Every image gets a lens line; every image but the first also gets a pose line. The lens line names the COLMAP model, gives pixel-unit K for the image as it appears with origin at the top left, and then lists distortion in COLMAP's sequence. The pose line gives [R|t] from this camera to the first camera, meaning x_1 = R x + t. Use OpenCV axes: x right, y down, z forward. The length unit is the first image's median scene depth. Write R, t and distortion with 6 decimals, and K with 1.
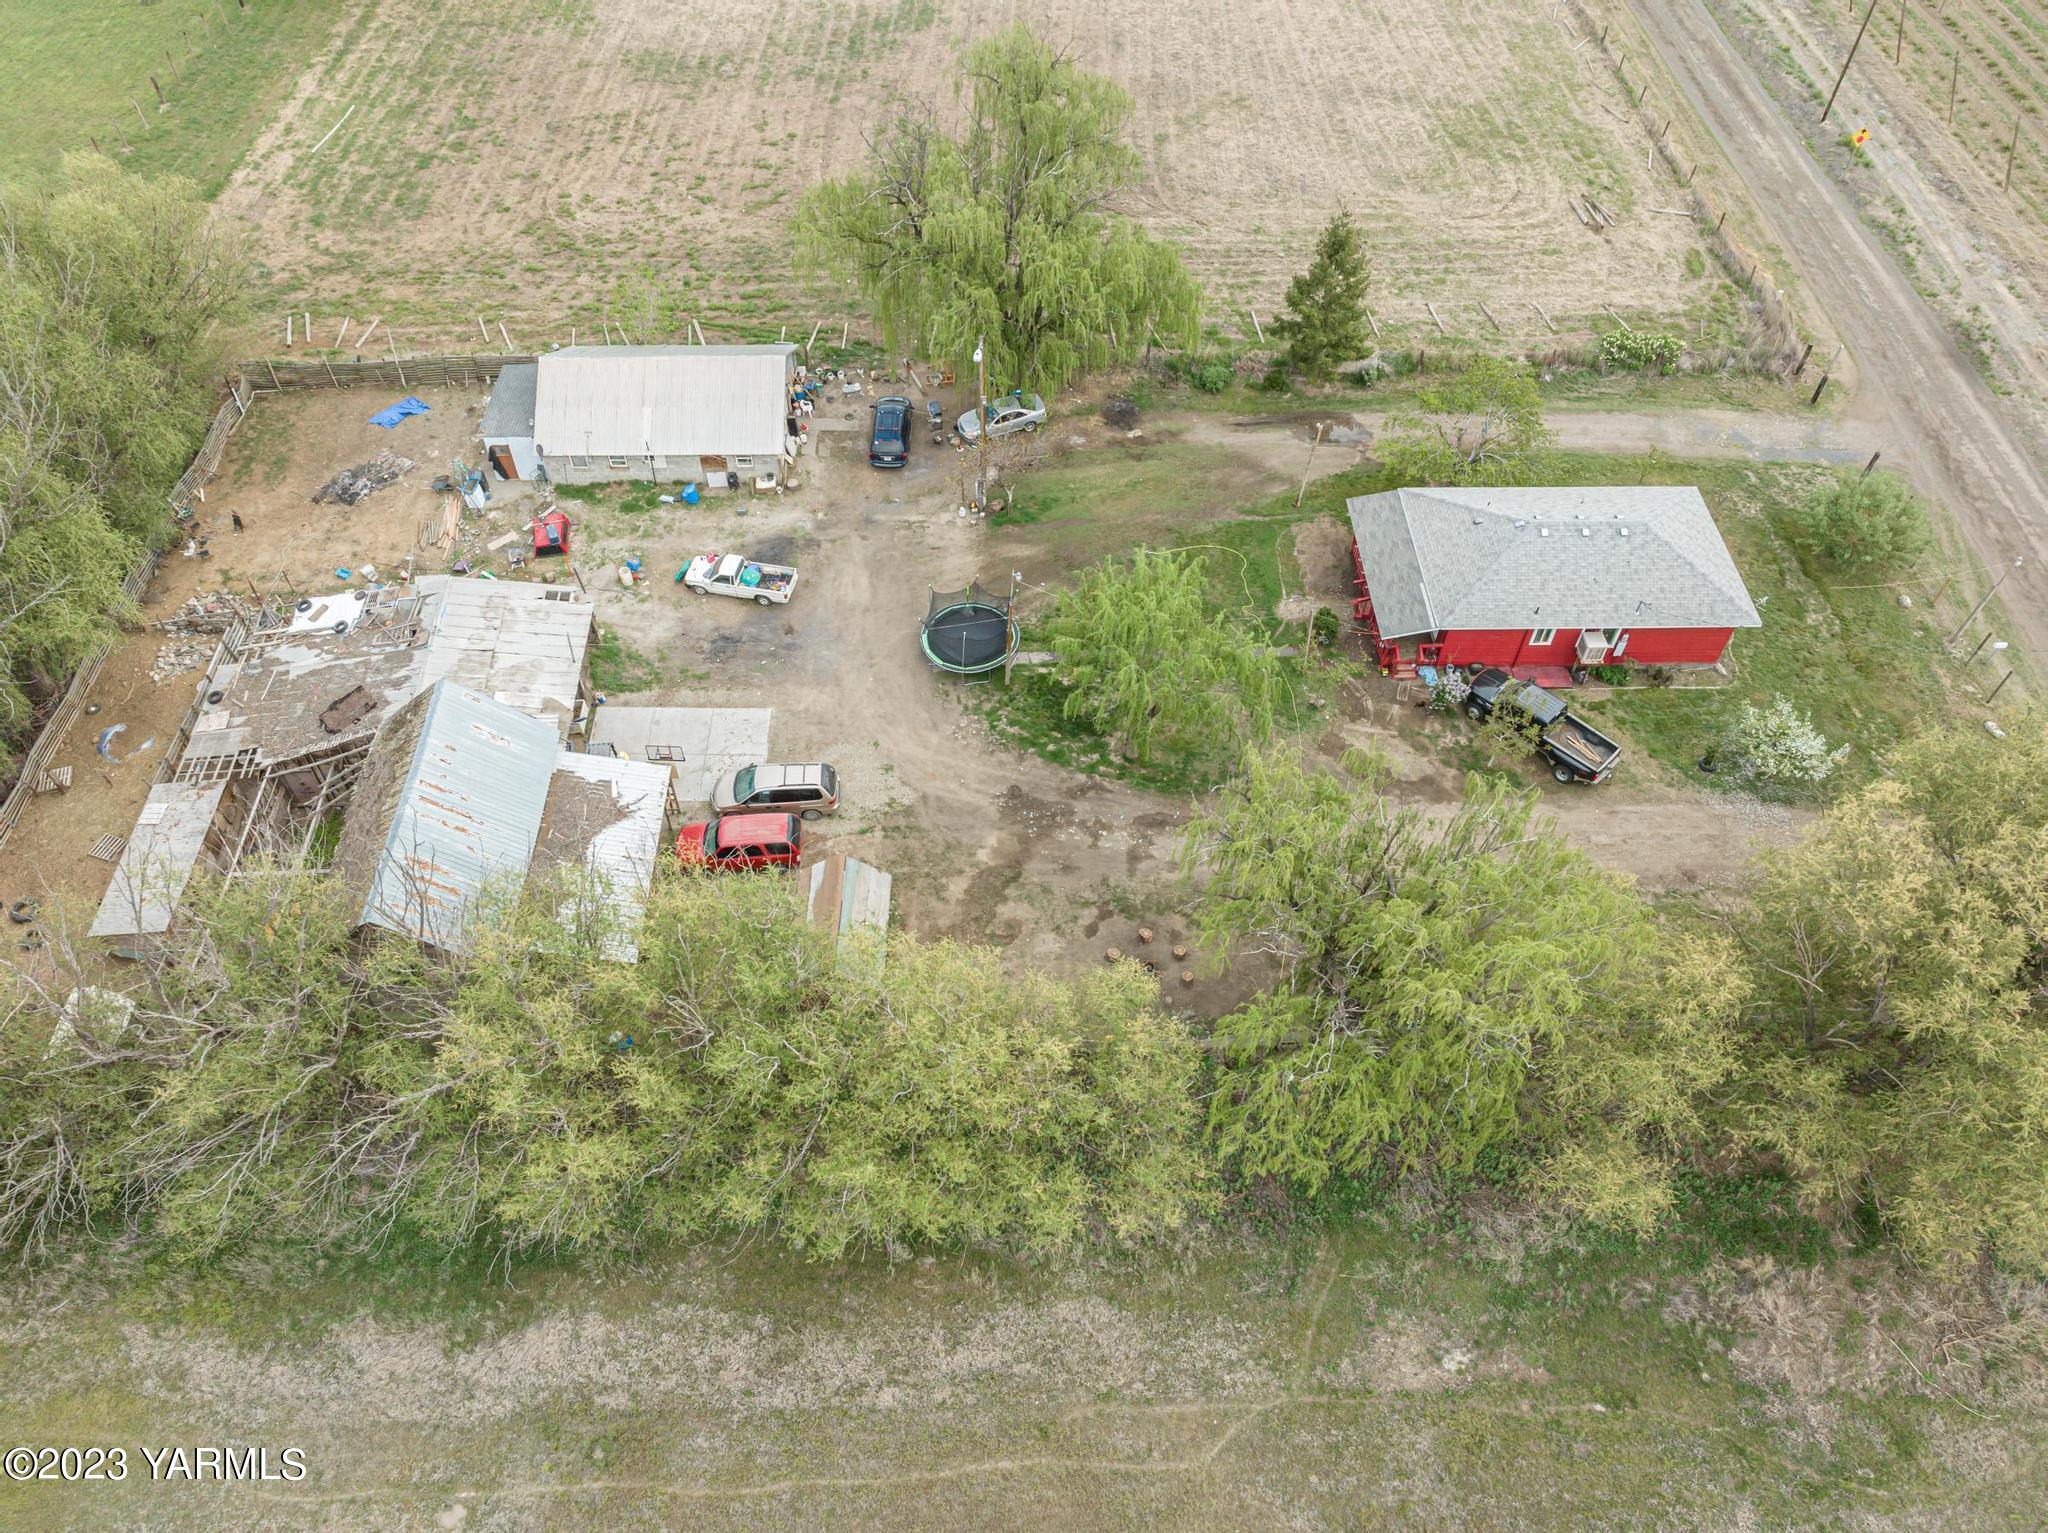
lens RADIAL K [[1439.6, 0, 1024.0], [0, 1439.6, 766.5], [0, 0, 1]] dist [-0.035986, 0.005713]
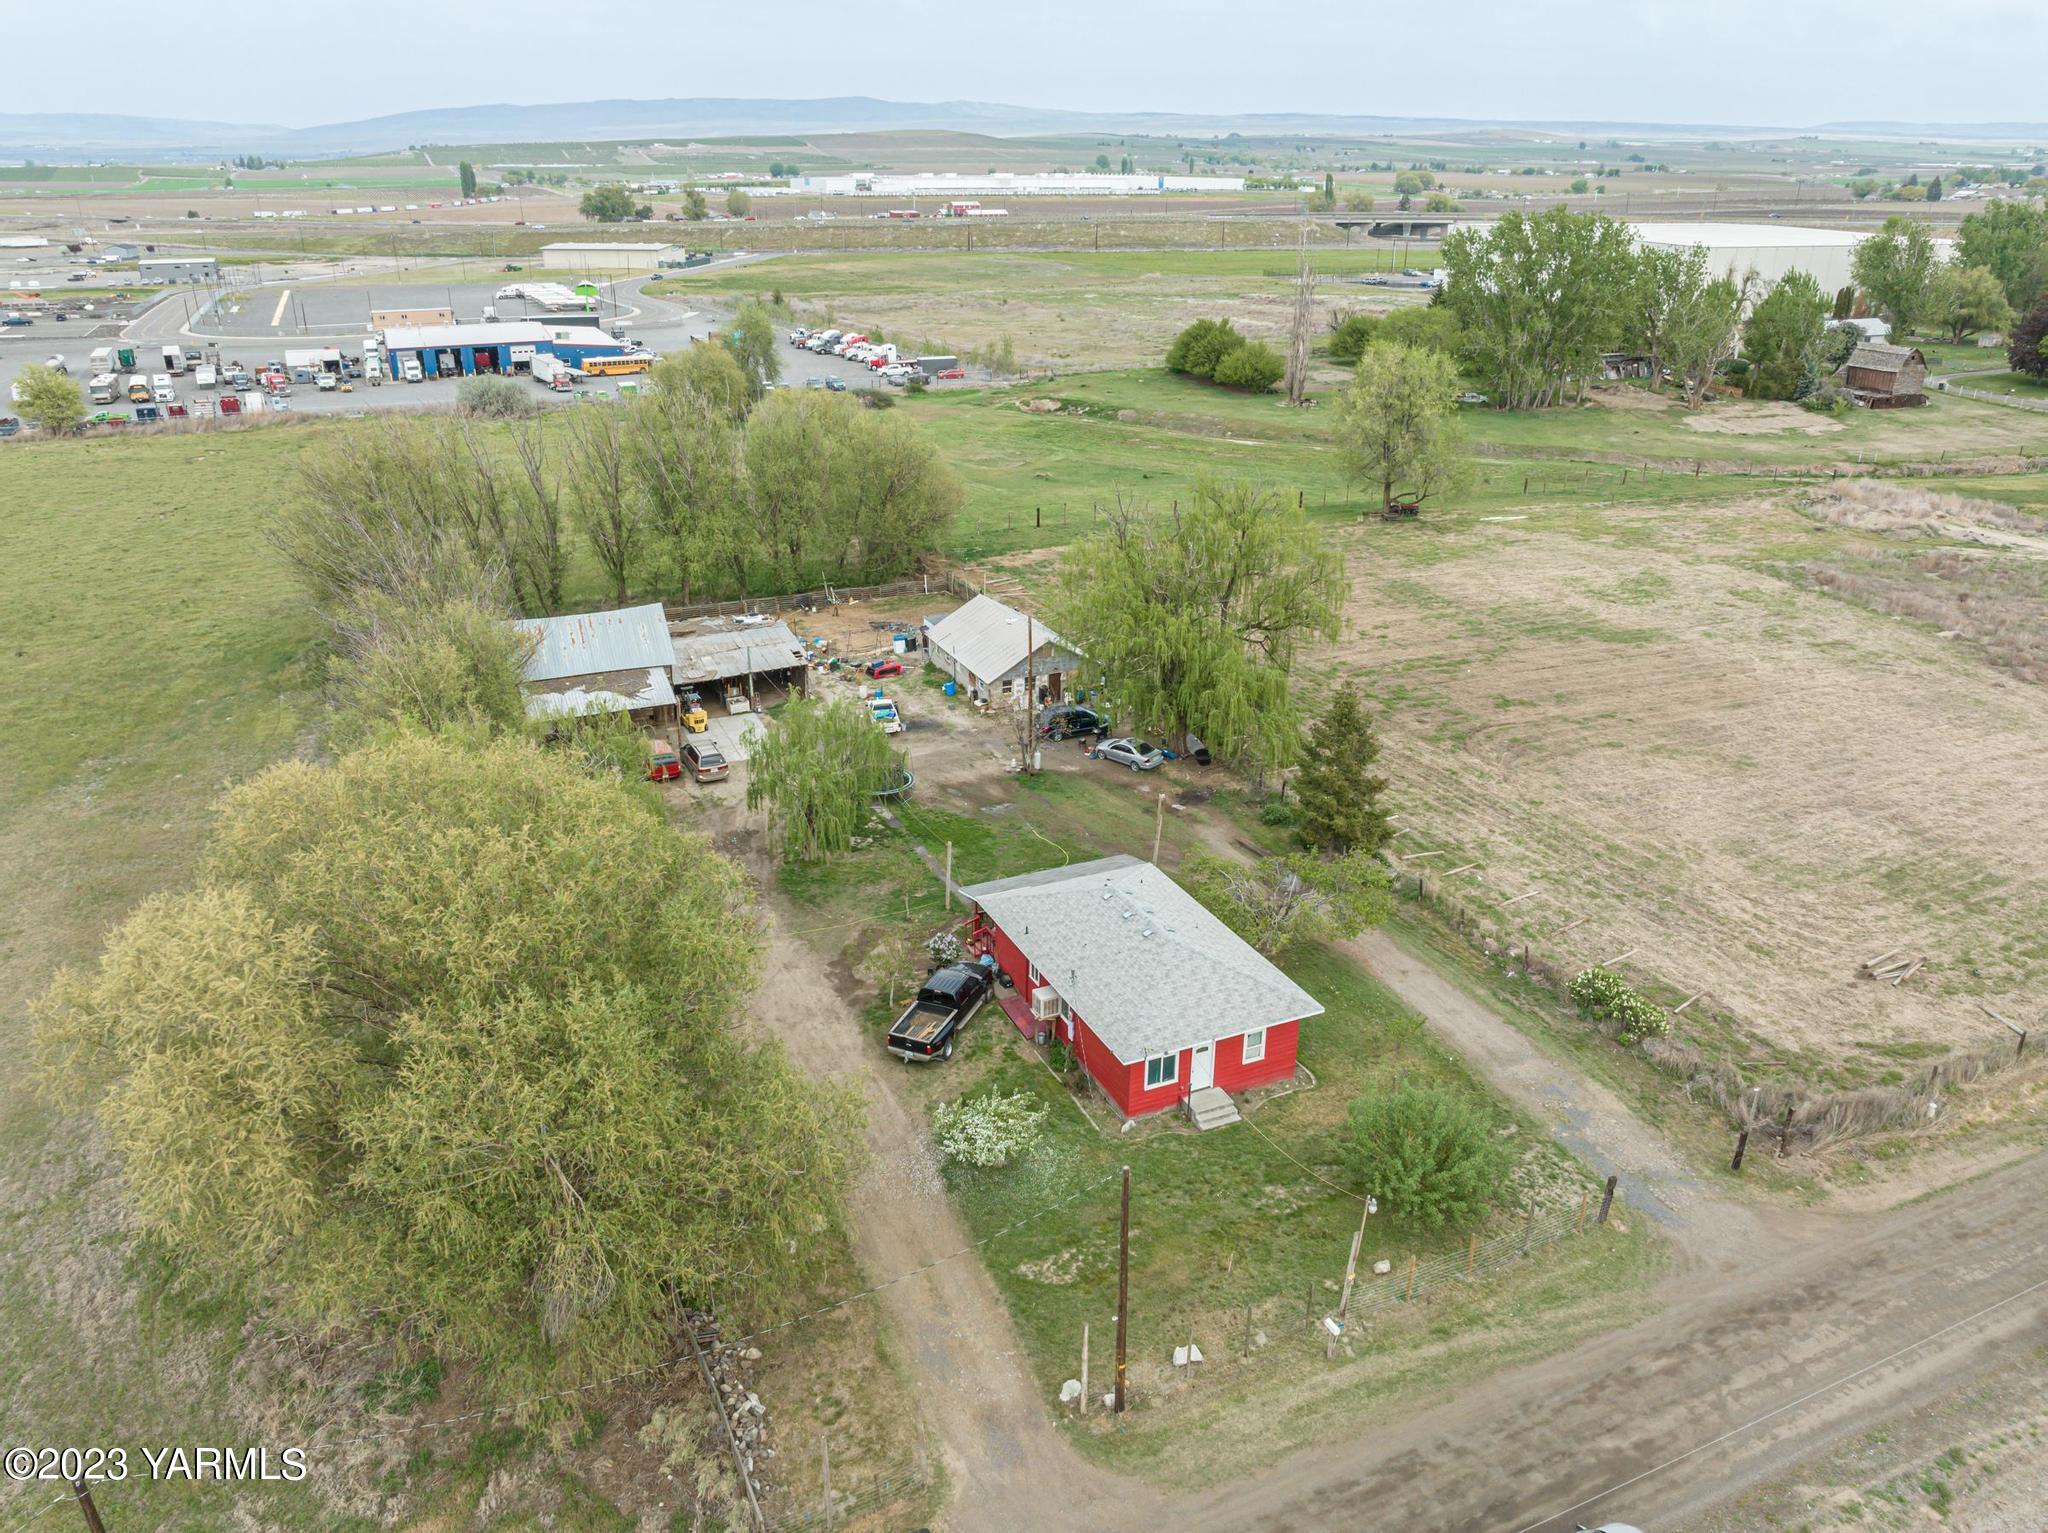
lens RADIAL K [[1439.6, 0, 1024.0], [0, 1439.6, 766.5], [0, 0, 1]] dist [-0.035986, 0.005713]
pose [[0.394800, 0.350473, -0.849295, 1.021282], [-0.716845, 0.695704, -0.046138, -0.122435], [0.574688, 0.627028, 0.525899, 0.342051]]
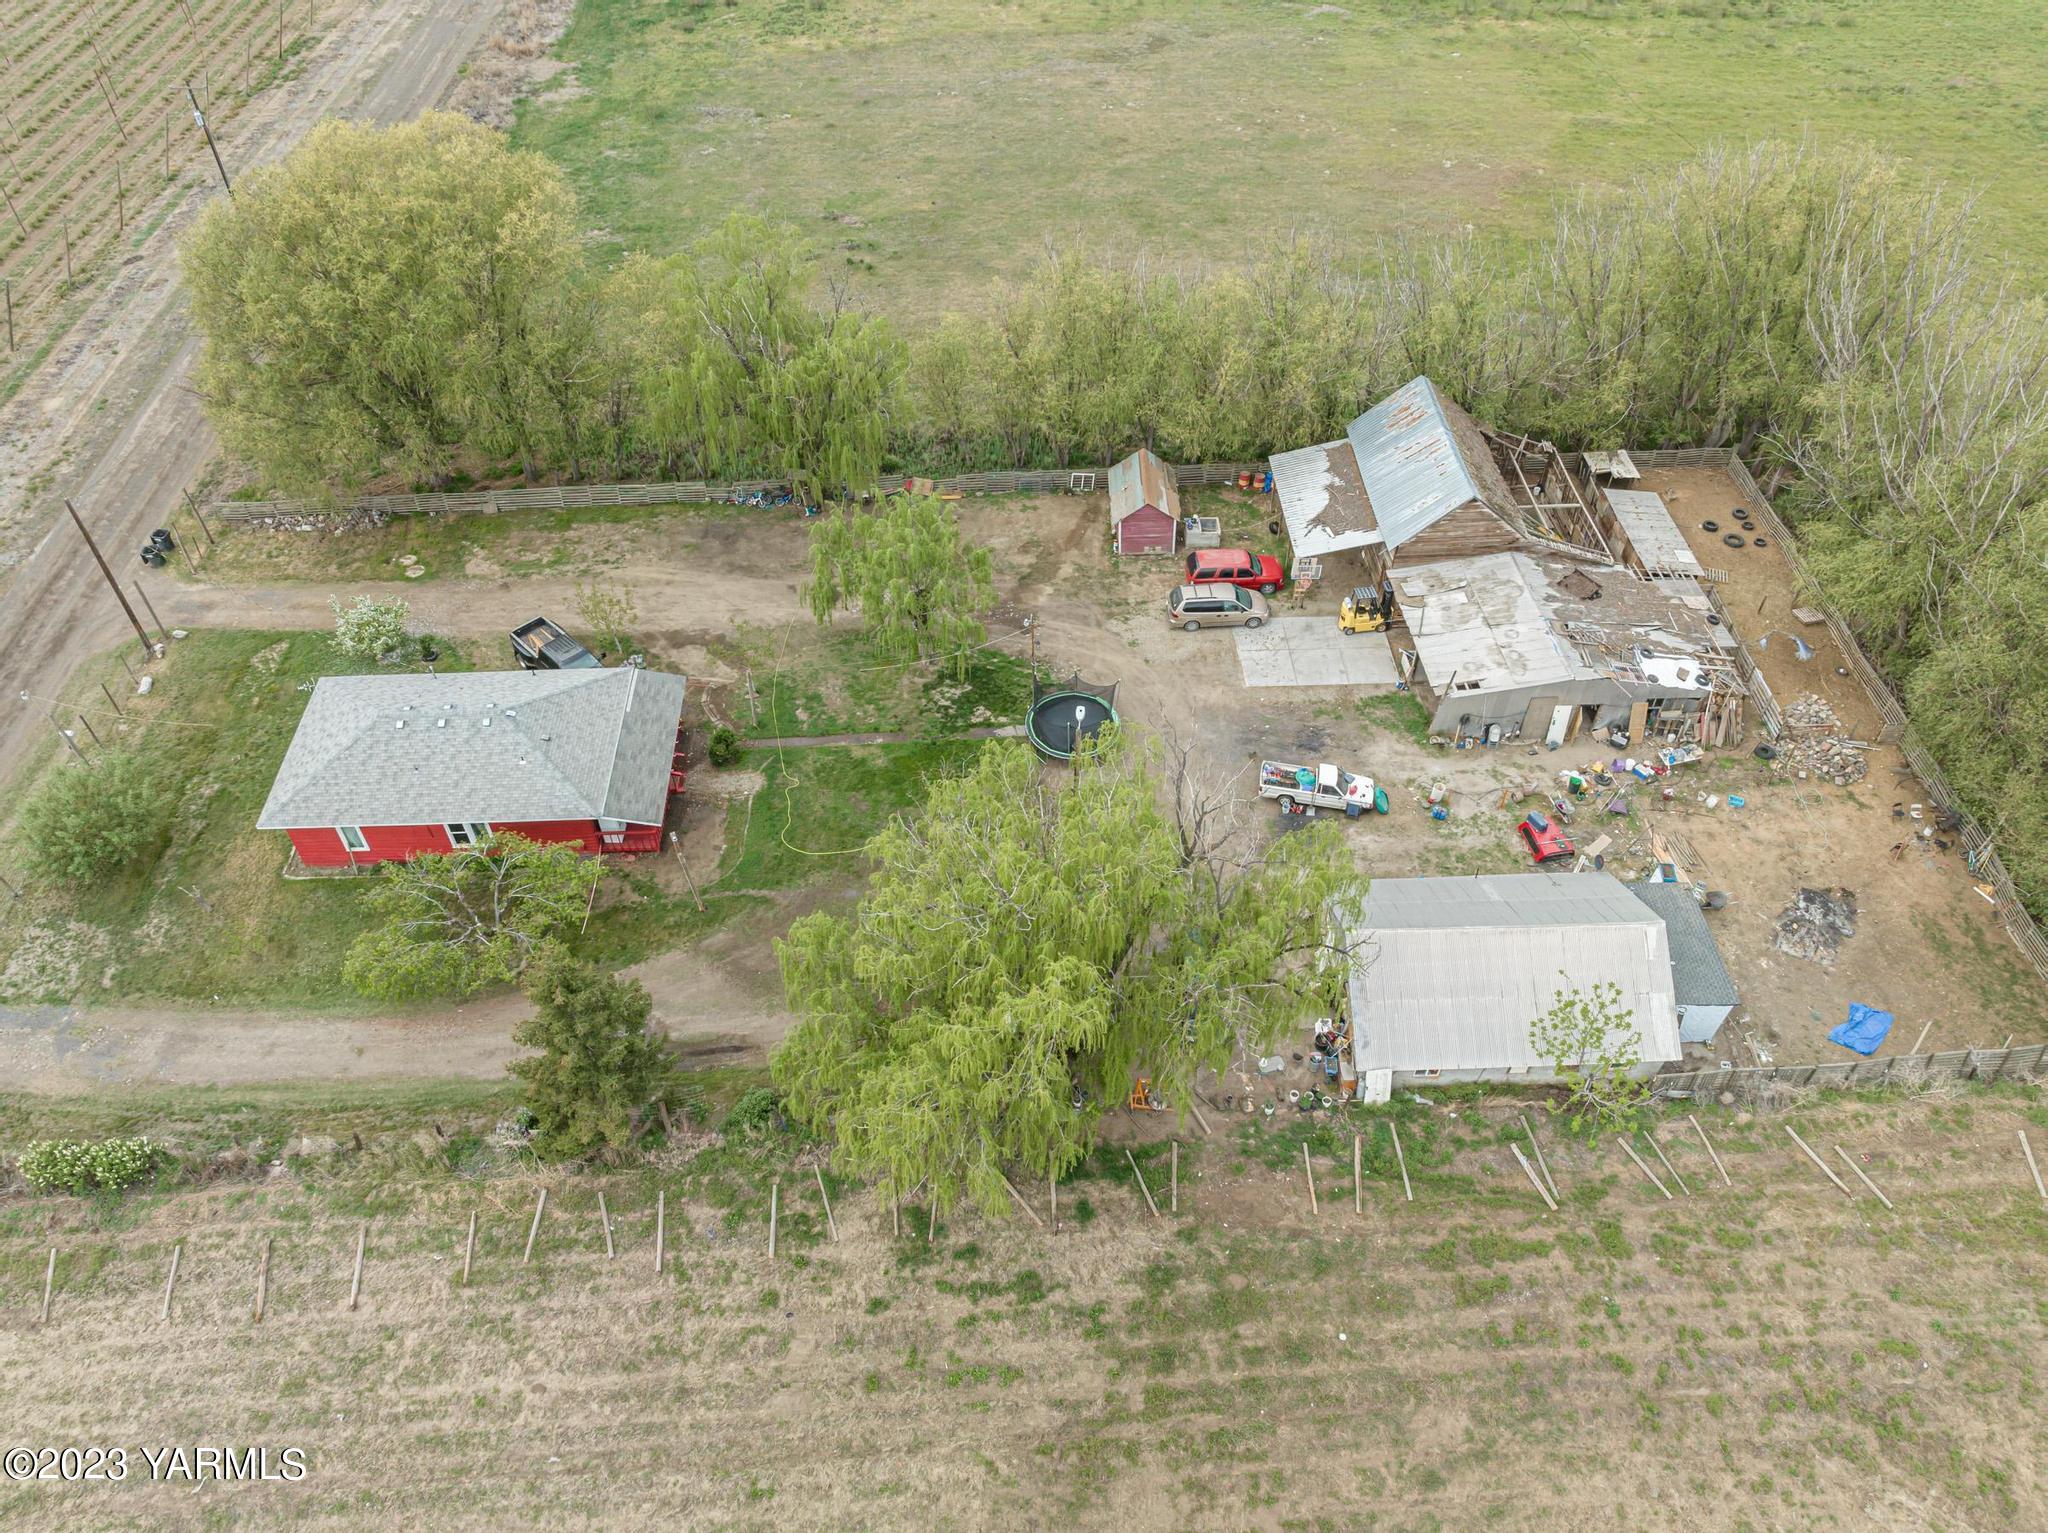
lens RADIAL K [[1439.6, 0, 1024.0], [0, 1439.6, 766.5], [0, 0, 1]] dist [-0.035986, 0.005713]
pose [[-0.999733, 0.007743, -0.021760, 0.018698], [-0.022574, -0.128384, 0.991468, -1.016387], [0.004883, 0.991694, 0.128524, 0.811526]]
